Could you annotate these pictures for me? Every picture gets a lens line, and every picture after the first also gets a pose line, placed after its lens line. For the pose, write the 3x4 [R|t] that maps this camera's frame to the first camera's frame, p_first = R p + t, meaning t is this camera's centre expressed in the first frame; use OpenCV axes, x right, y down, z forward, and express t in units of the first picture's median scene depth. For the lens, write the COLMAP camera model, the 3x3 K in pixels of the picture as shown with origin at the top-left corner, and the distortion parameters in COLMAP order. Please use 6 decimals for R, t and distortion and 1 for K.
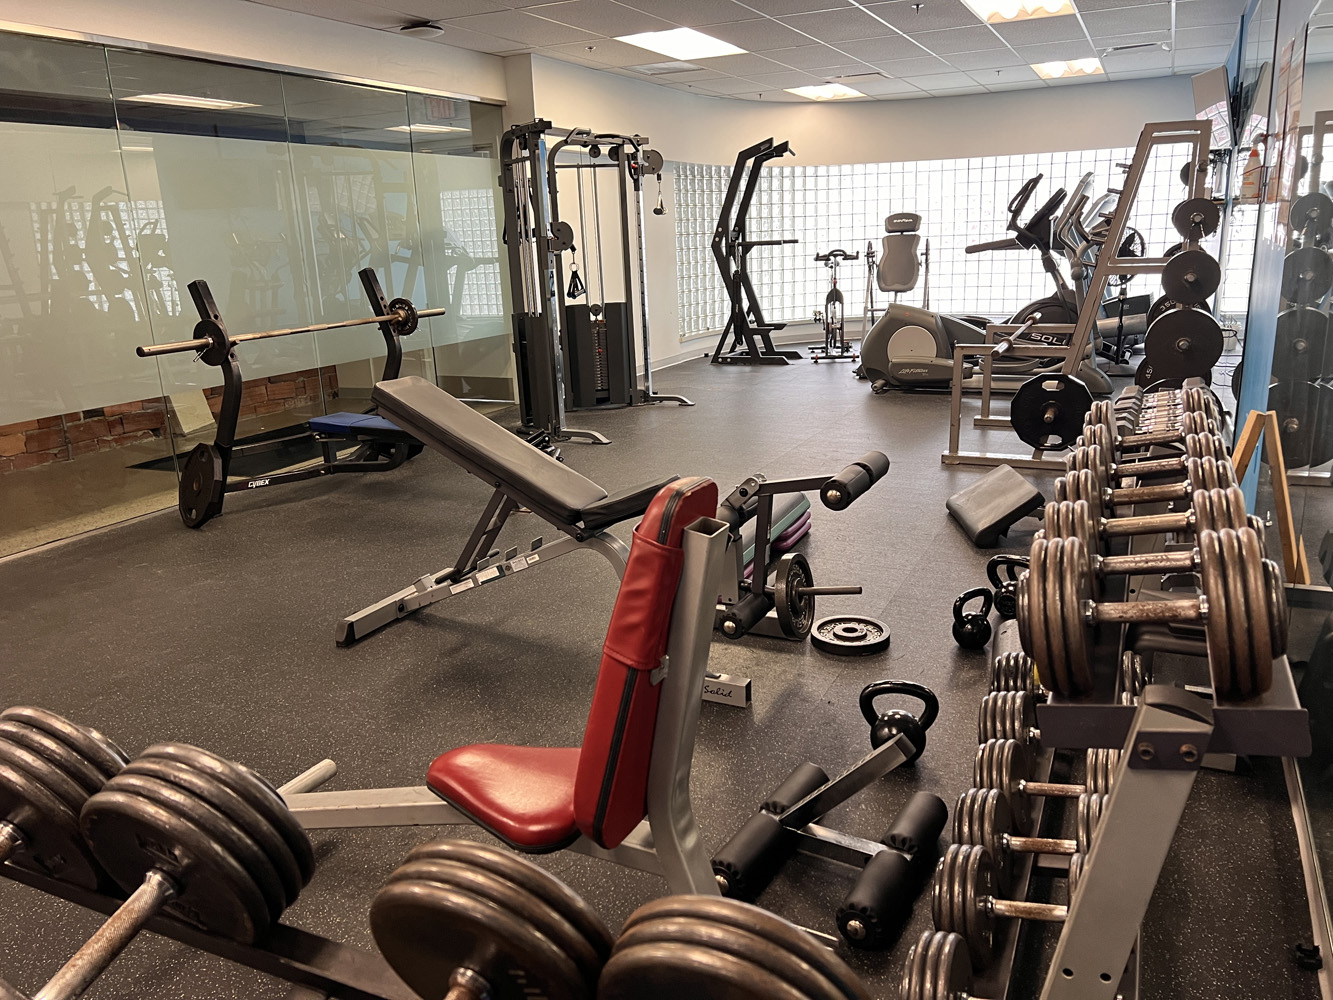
lens RADIAL K [[1017.6, 0, 666.5], [0, 1017.6, 500.0], [0, 0, 1]] dist [0.051130, -0.088129]
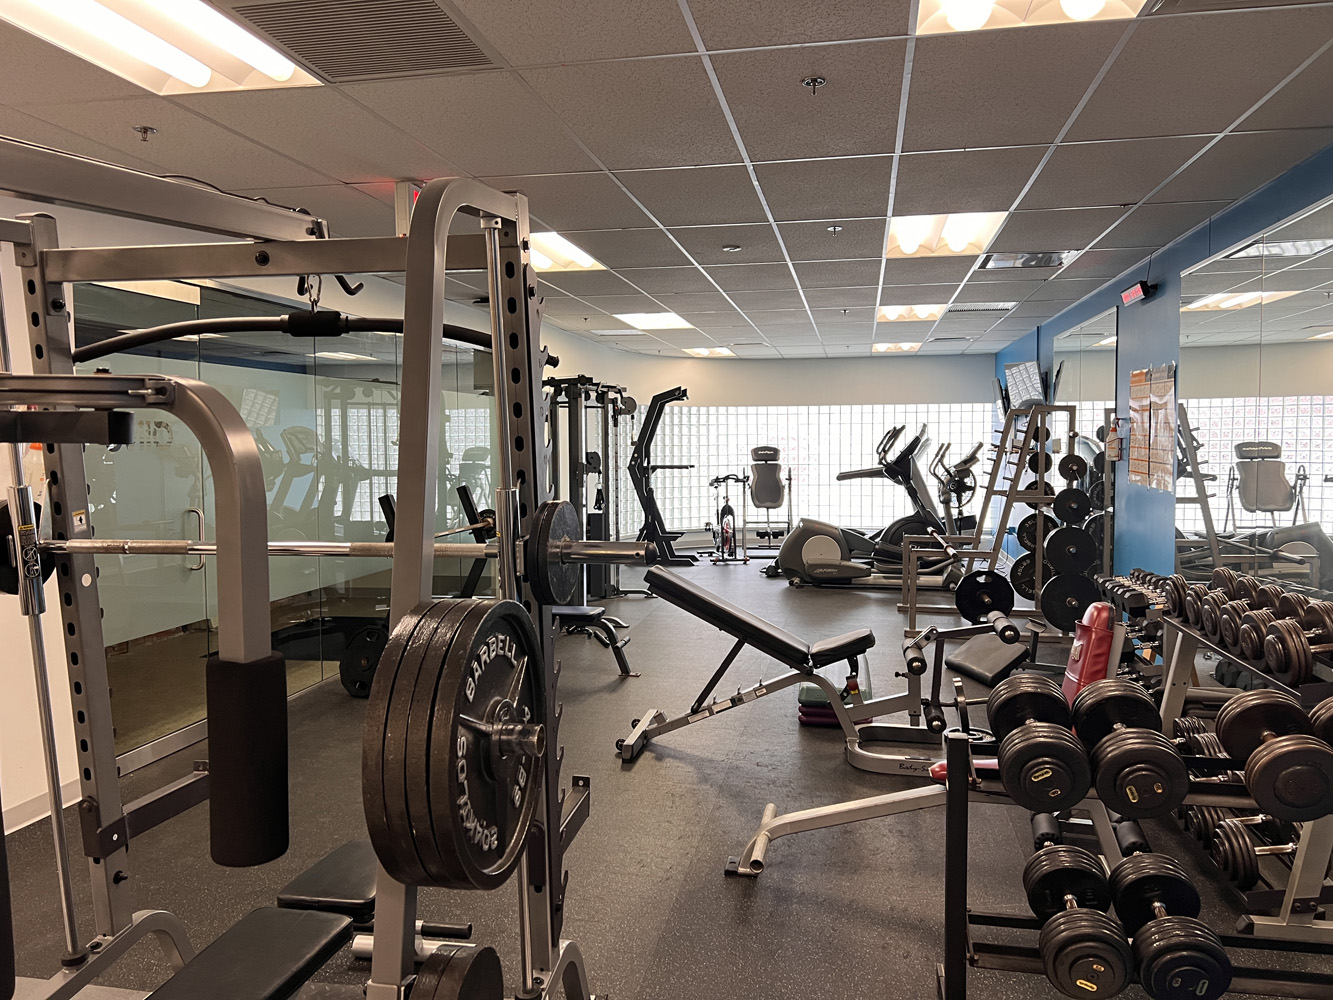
lens RADIAL K [[985.4, 0, 666.5], [0, 985.4, 500.0], [0, 0, 1]] dist [0.077033, -0.000140]
pose [[0.969955, 0.019325, 0.242515, -0.198234], [0.030089, 0.979658, -0.198408, 0.021409], [-0.241416, 0.199744, 0.949642, -0.113928]]
